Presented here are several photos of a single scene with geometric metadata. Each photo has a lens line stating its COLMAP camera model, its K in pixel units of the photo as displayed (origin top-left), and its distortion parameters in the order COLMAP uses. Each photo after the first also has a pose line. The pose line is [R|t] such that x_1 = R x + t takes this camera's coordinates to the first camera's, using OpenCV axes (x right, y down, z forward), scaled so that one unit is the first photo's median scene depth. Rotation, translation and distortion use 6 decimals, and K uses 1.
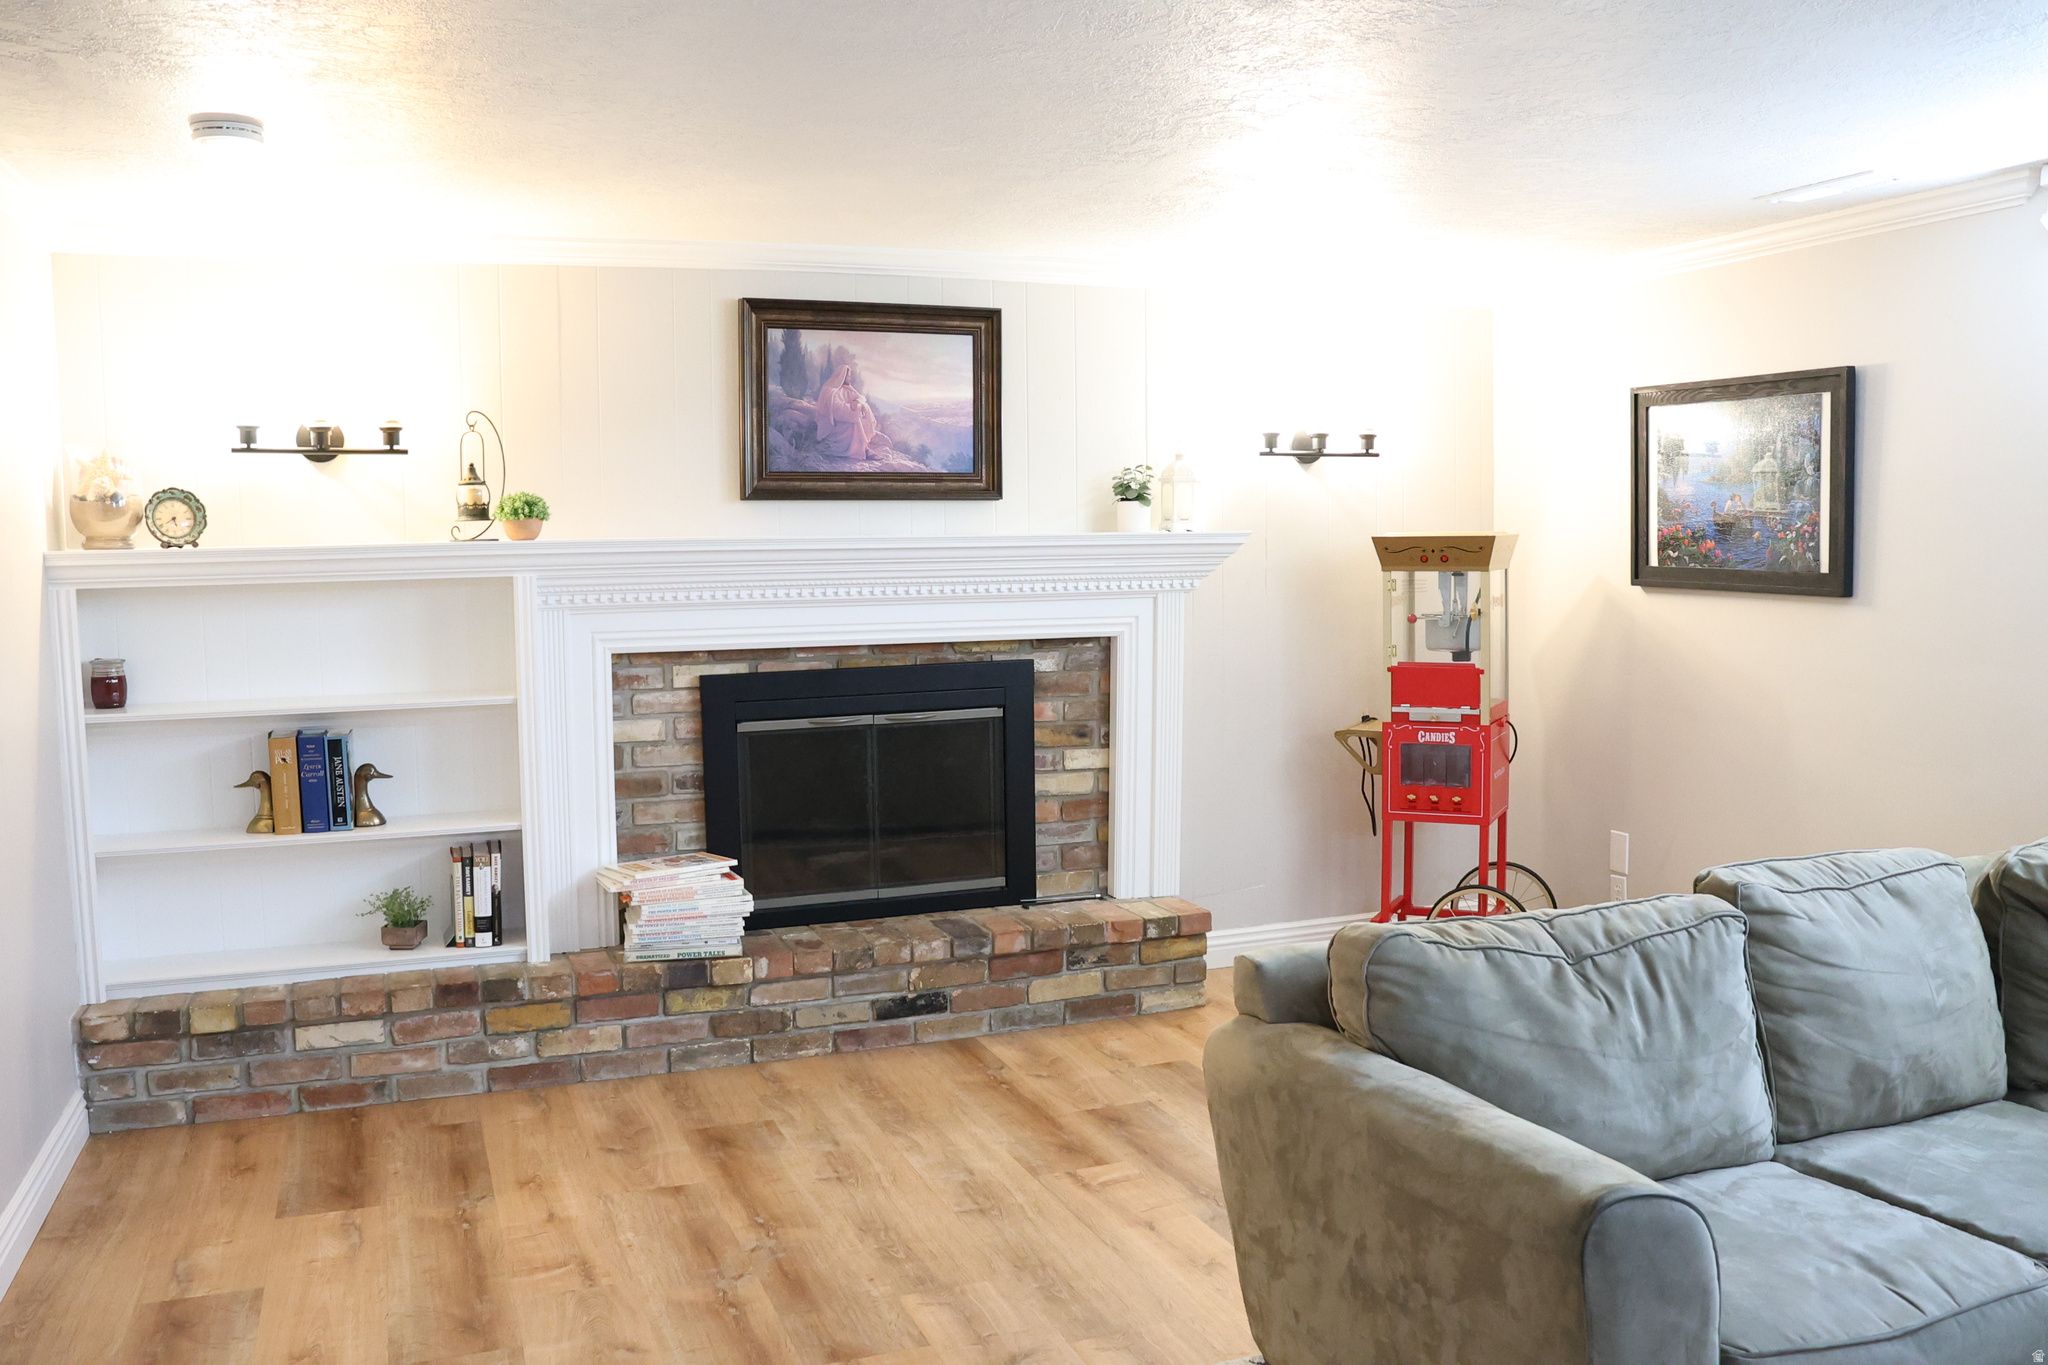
lens RADIAL K [[1686.0, 0, 1019.1], [0, 1686.0, 686.7], [0, 0, 1]] dist [-0.153239, 0.124996]
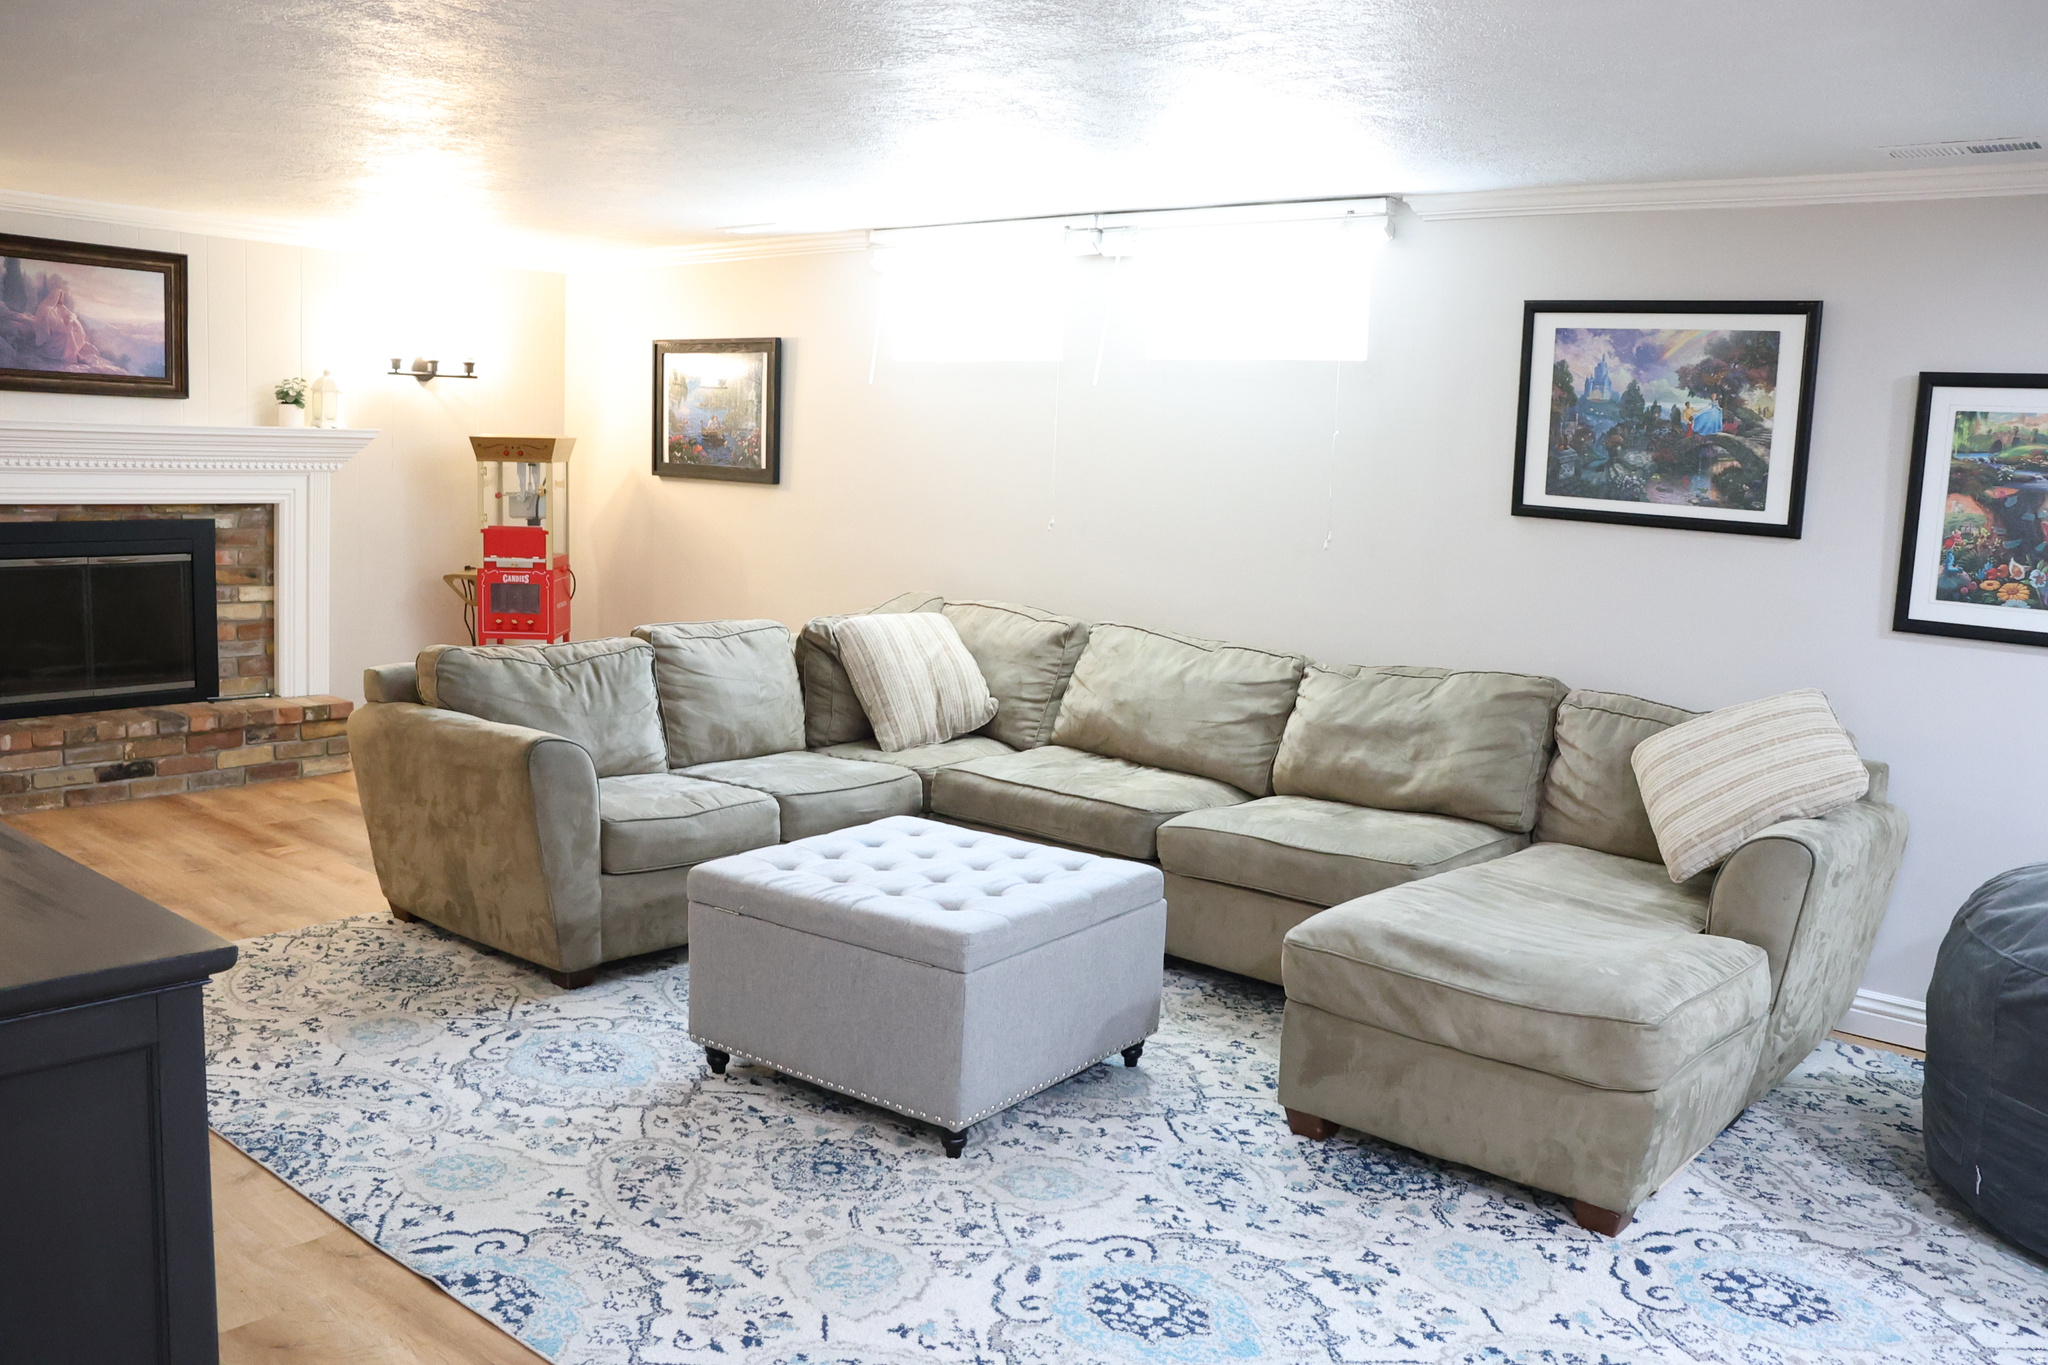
lens RADIAL K [[1686.0, 0, 1033.8], [0, 1686.0, 683.9], [0, 0, 1]] dist [-0.153239, 0.124996]
pose [[0.876267, -0.021394, 0.481351, -0.050951], [-0.005119, 0.998544, 0.053700, 0.043981], [-0.481799, -0.049519, 0.874881, -0.487664]]
